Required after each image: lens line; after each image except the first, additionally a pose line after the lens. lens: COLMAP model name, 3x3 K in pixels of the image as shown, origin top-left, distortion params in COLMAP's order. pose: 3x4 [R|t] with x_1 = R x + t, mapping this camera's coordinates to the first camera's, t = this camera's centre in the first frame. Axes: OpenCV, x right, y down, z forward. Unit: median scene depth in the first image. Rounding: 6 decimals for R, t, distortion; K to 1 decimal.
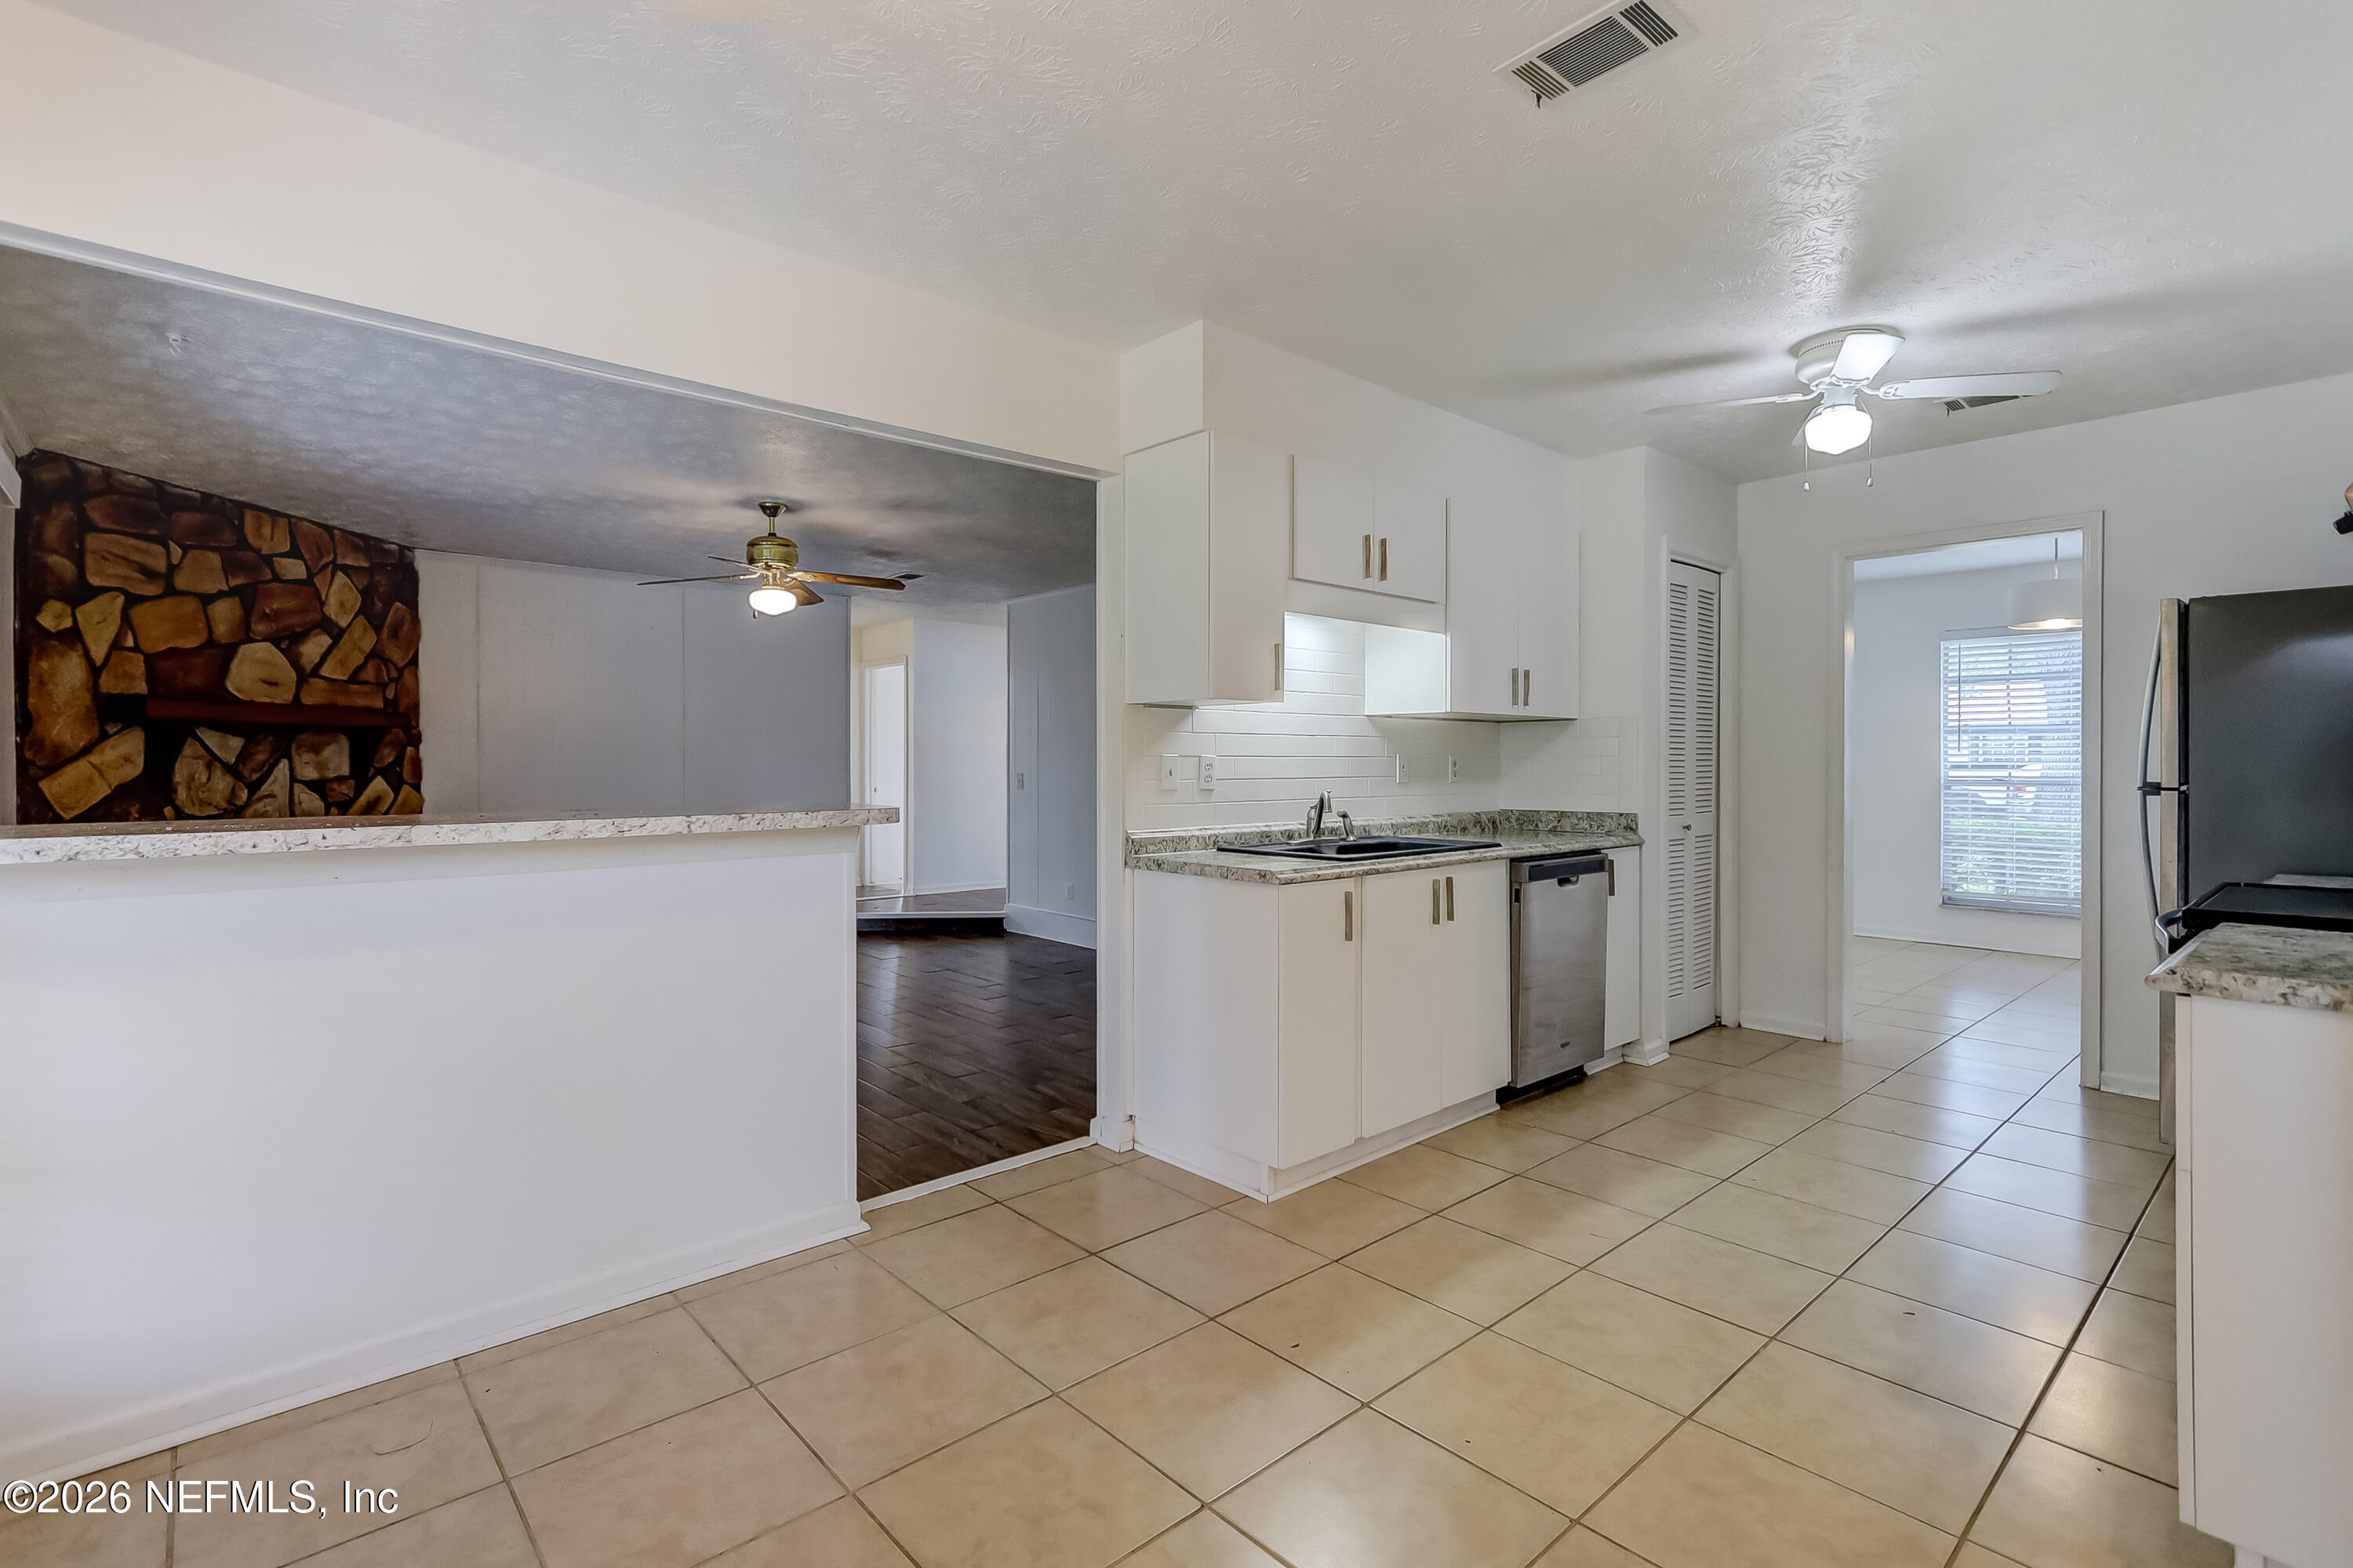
lens RADIAL K [[1103.5, 0, 1169.0], [0, 1103.5, 762.1], [0, 0, 1]] dist [0.012945, 0.000448]
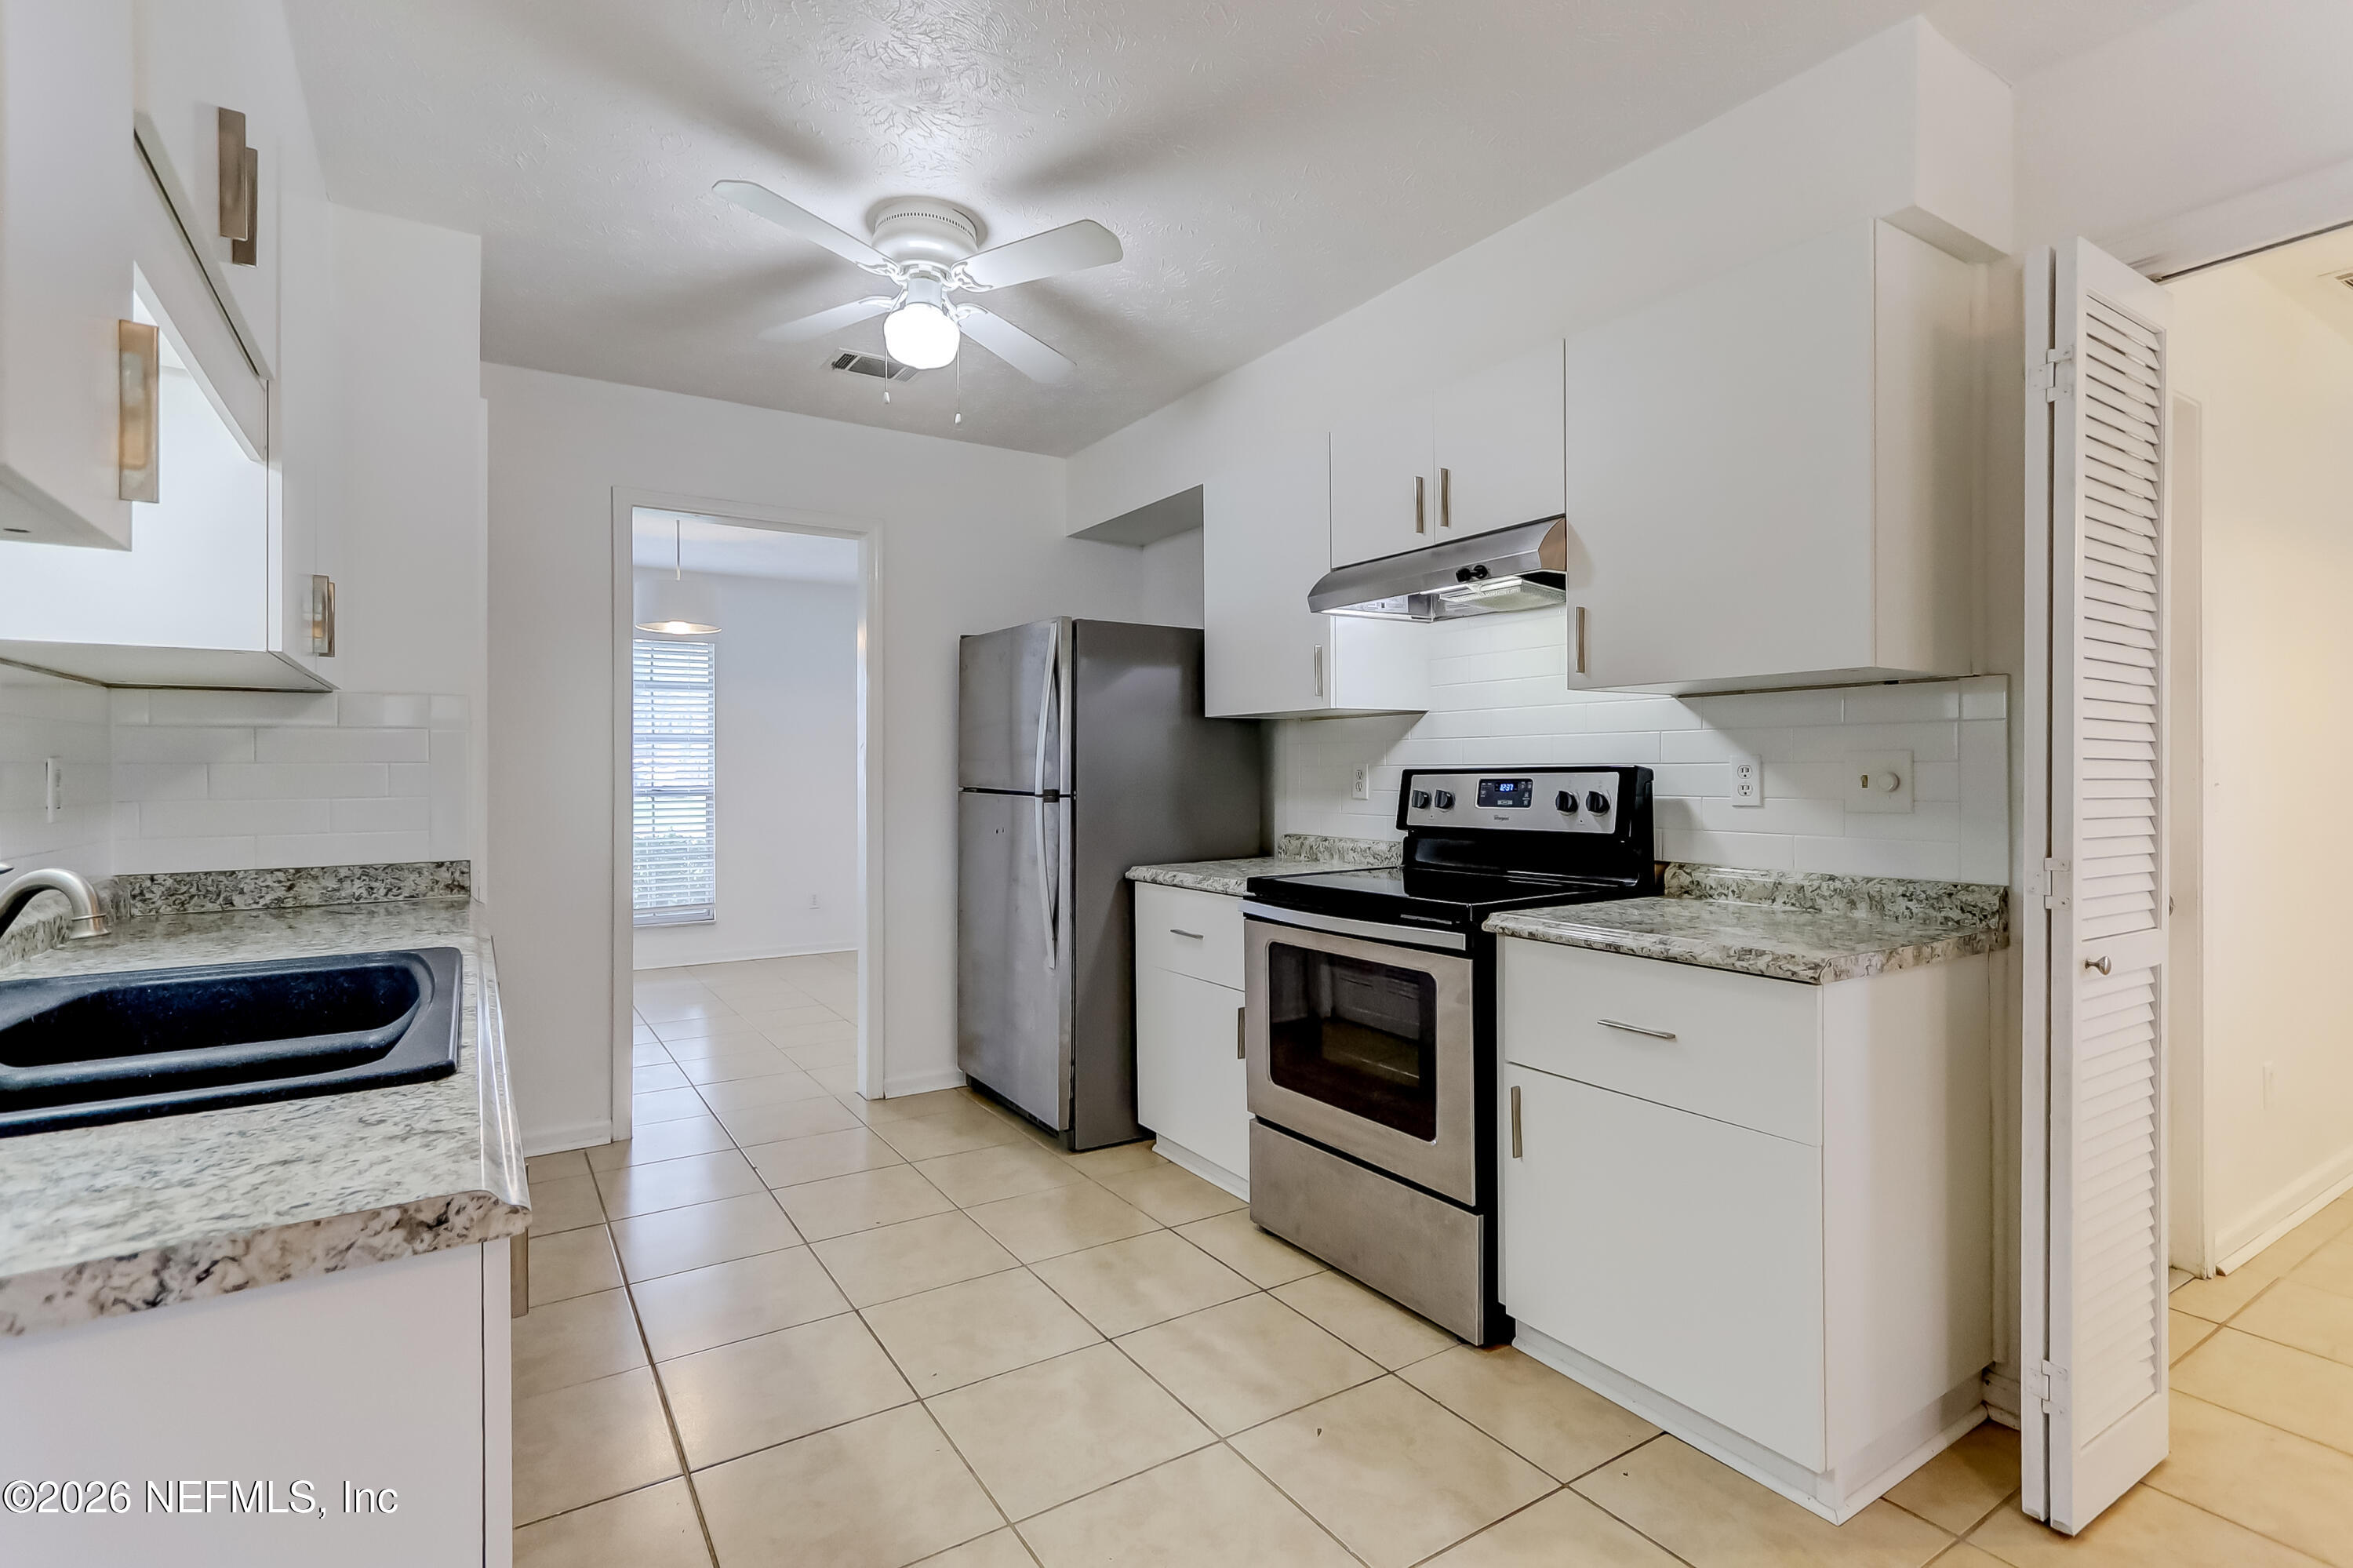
lens RADIAL K [[1103.5, 0, 1160.6], [0, 1103.5, 768.4], [0, 0, 1]] dist [0.012945, 0.000448]
pose [[0.168756, 0.000939, 0.985657, -0.082829], [0.002622, 0.999996, -0.001402, -0.000165], [-0.985654, 0.002821, 0.168752, 0.482861]]
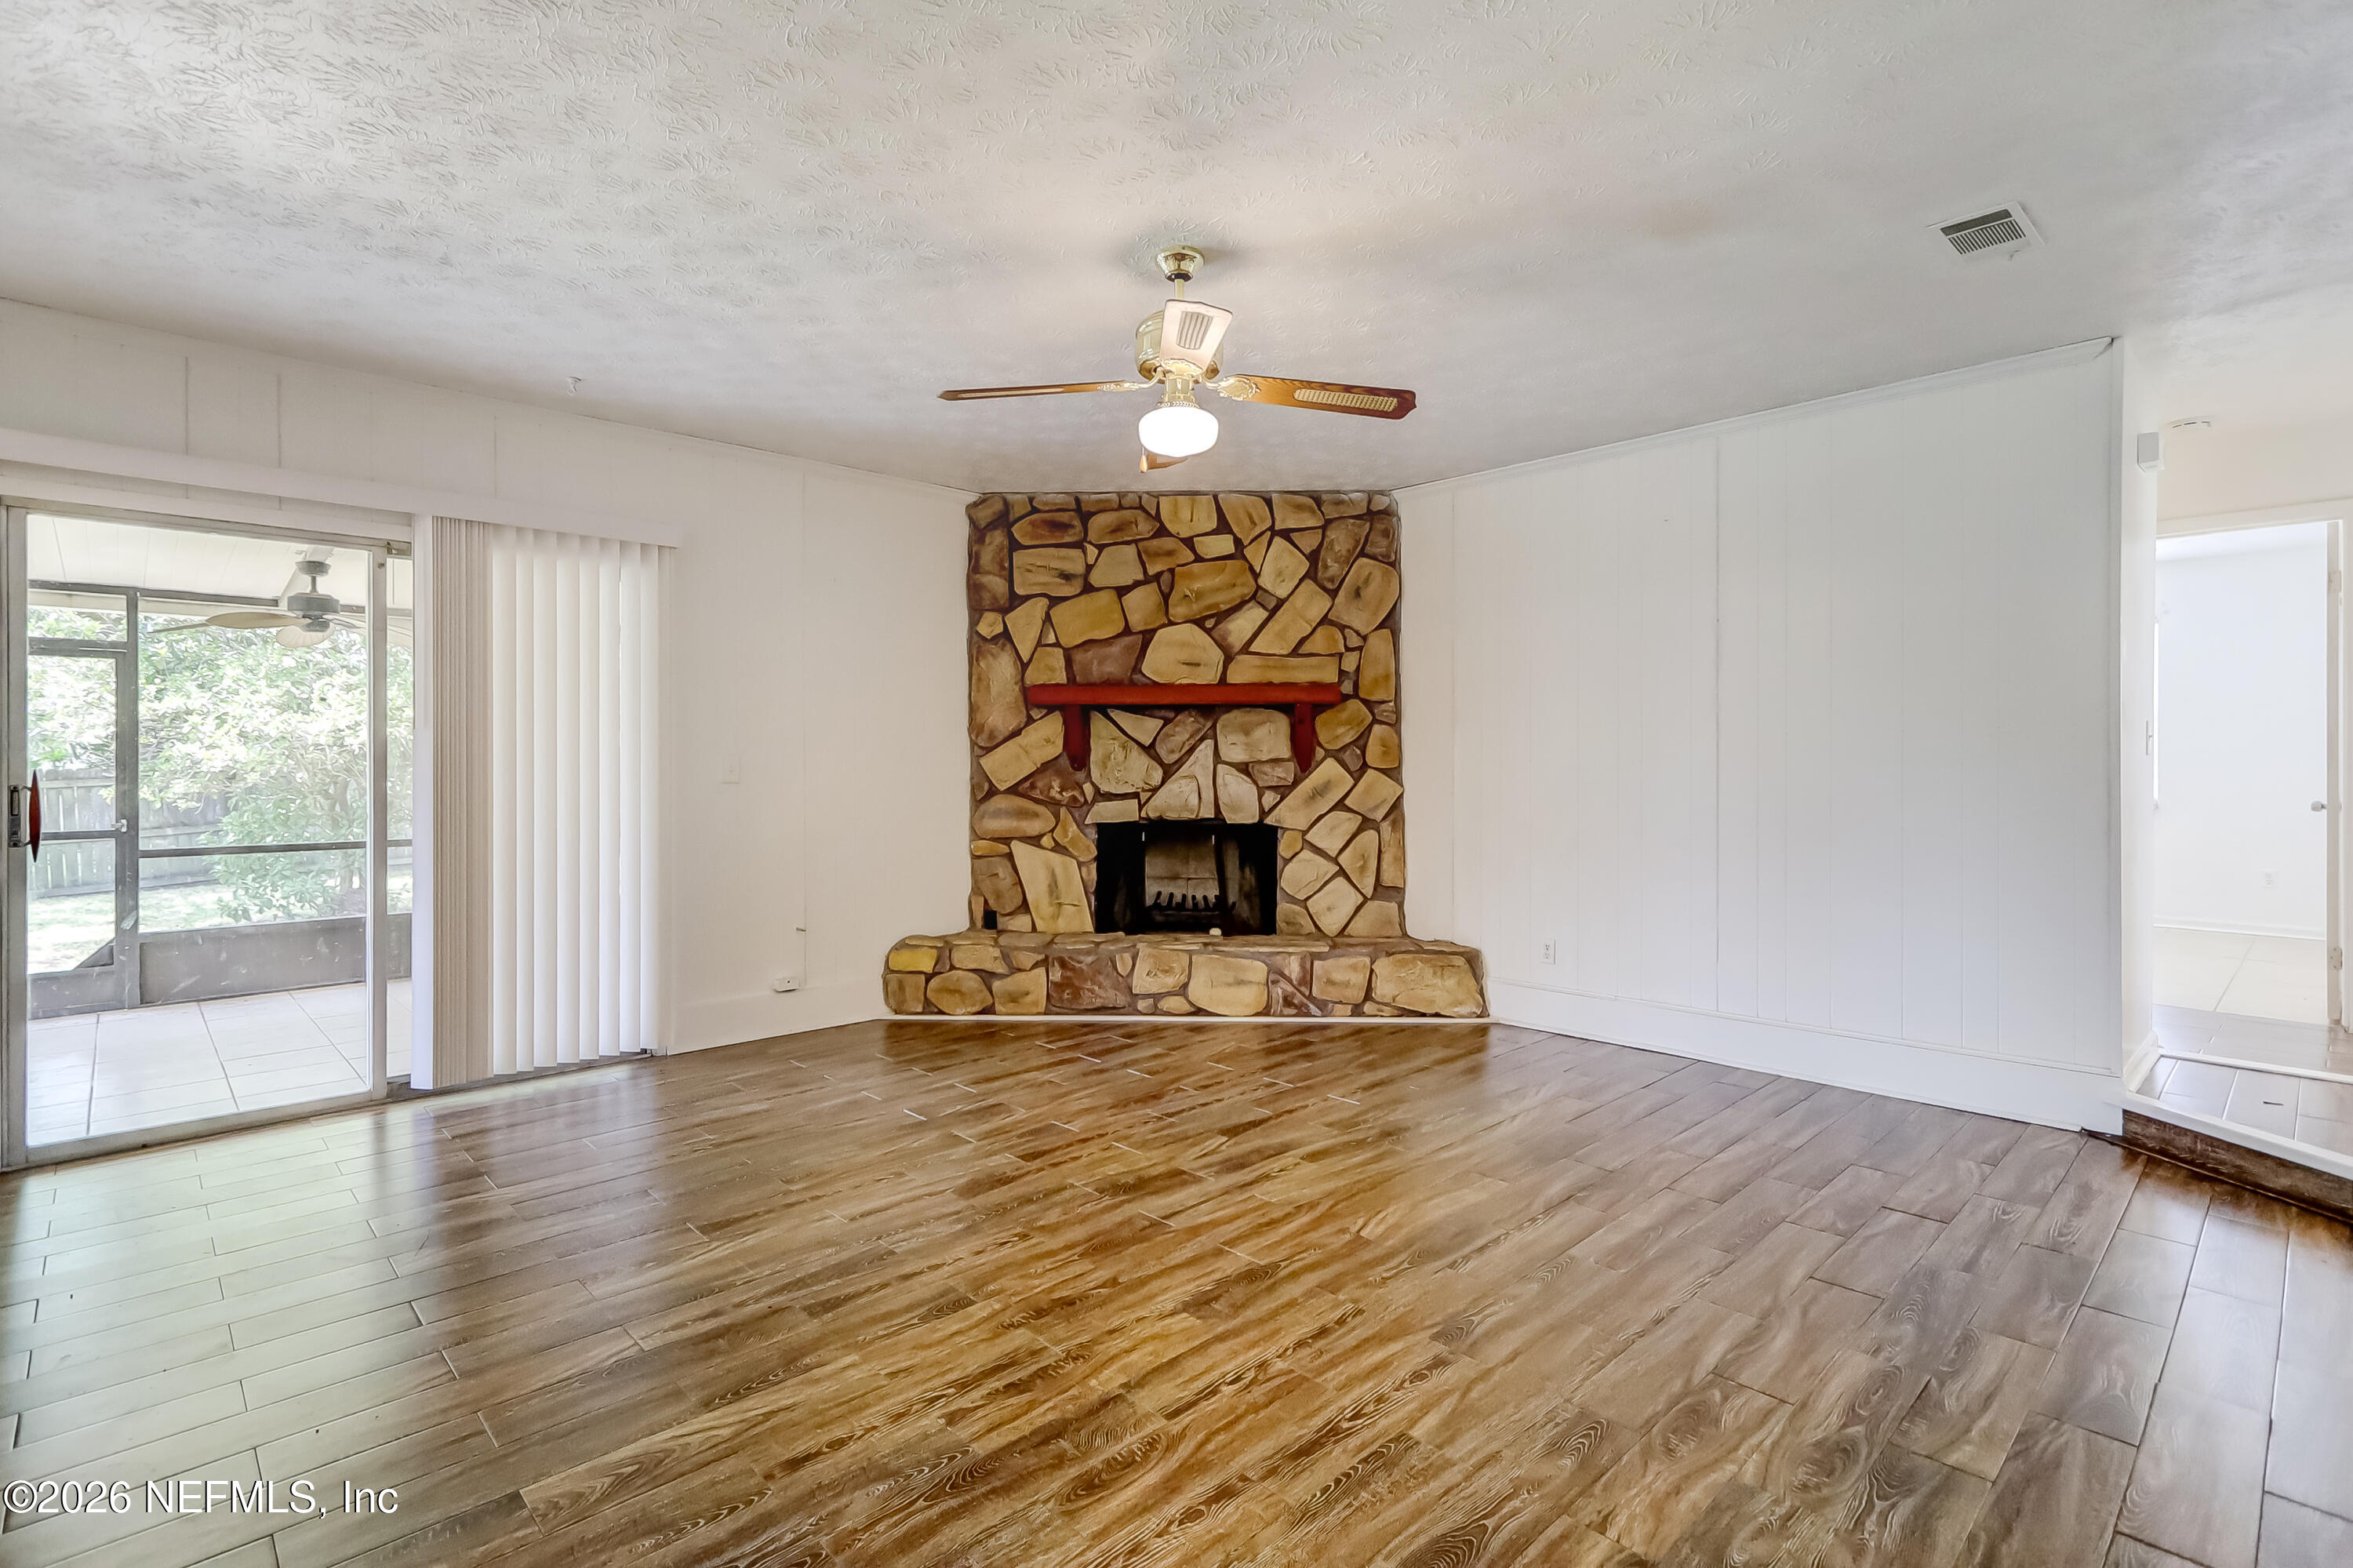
lens RADIAL K [[1103.5, 0, 1156.8], [0, 1103.5, 770.8], [0, 0, 1]] dist [0.012945, 0.000448]
pose [[0.027537, -0.001546, -0.999620, 0.211988], [-0.001222, 0.999998, -0.001581, 0.030429], [0.999620, 0.001265, 0.027535, 1.073597]]
